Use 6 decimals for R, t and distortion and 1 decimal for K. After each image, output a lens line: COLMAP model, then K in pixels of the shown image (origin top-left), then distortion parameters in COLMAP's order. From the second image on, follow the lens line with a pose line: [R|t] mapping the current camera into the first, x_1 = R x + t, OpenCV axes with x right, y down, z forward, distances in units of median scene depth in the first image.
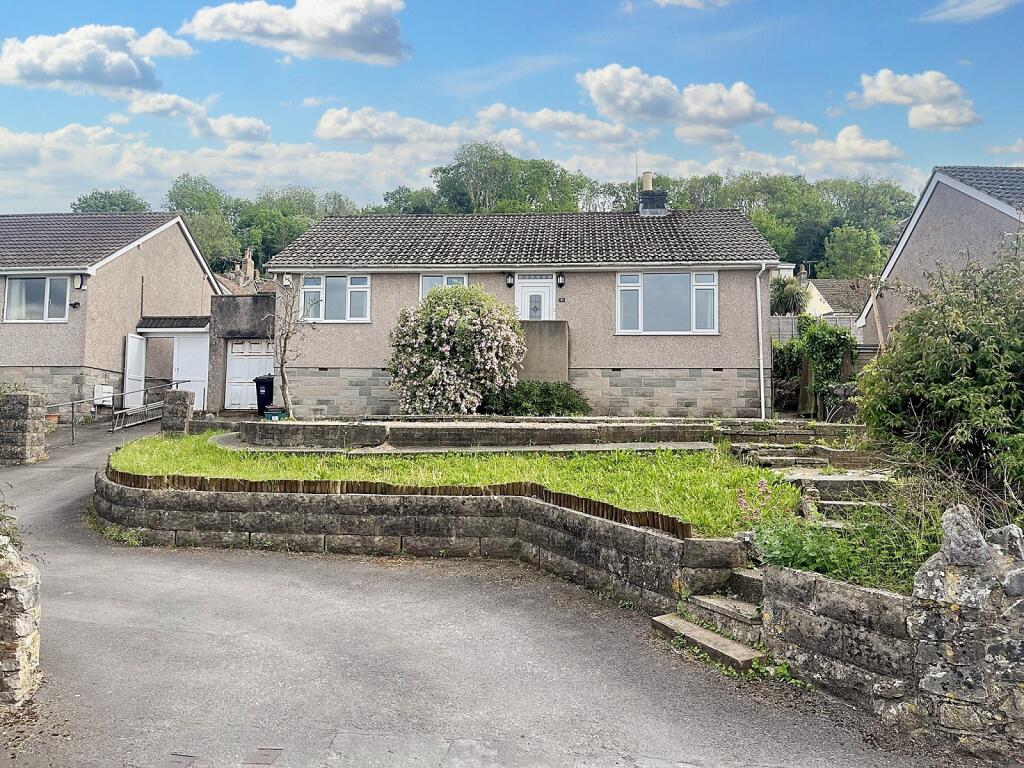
lens RADIAL K [[788.1, 0, 512.2], [0, 788.1, 383.0], [0, 0, 1]] dist [0.001660, -0.001509]
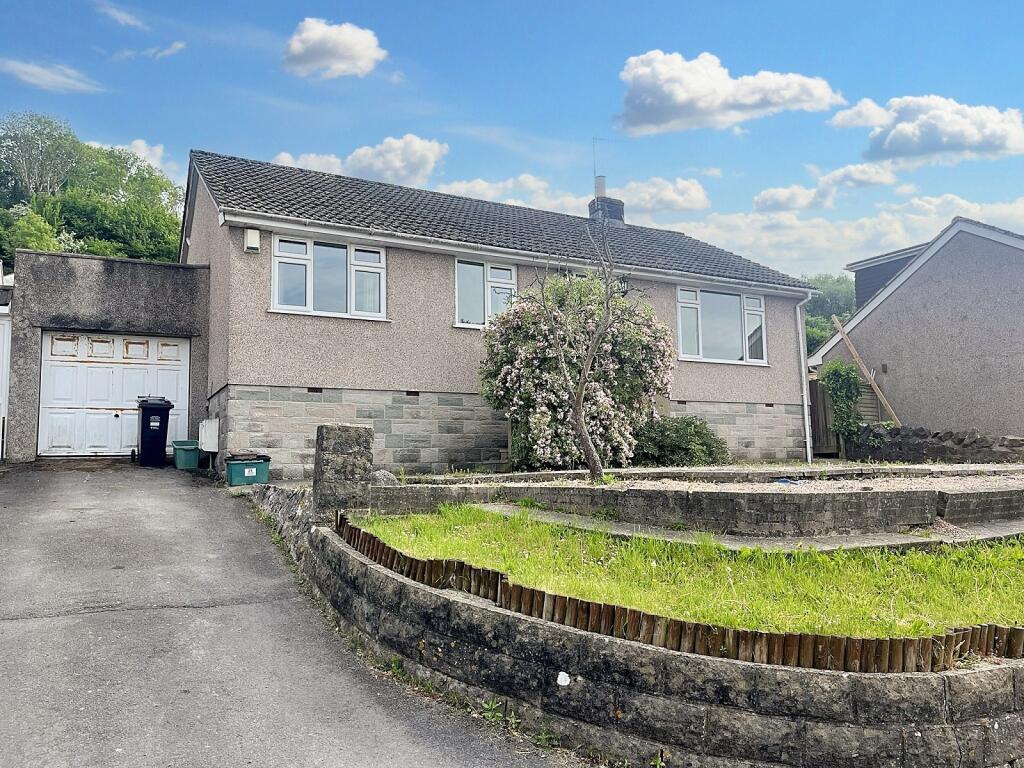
lens RADIAL K [[788.1, 0, 512.2], [0, 788.1, 383.0], [0, 0, 1]] dist [0.001660, -0.001509]
pose [[0.829391, 0.038051, 0.557372, -0.462899], [-0.015131, 0.998842, -0.045673, 0.002993], [-0.558464, 0.029447, 0.829006, 0.407735]]
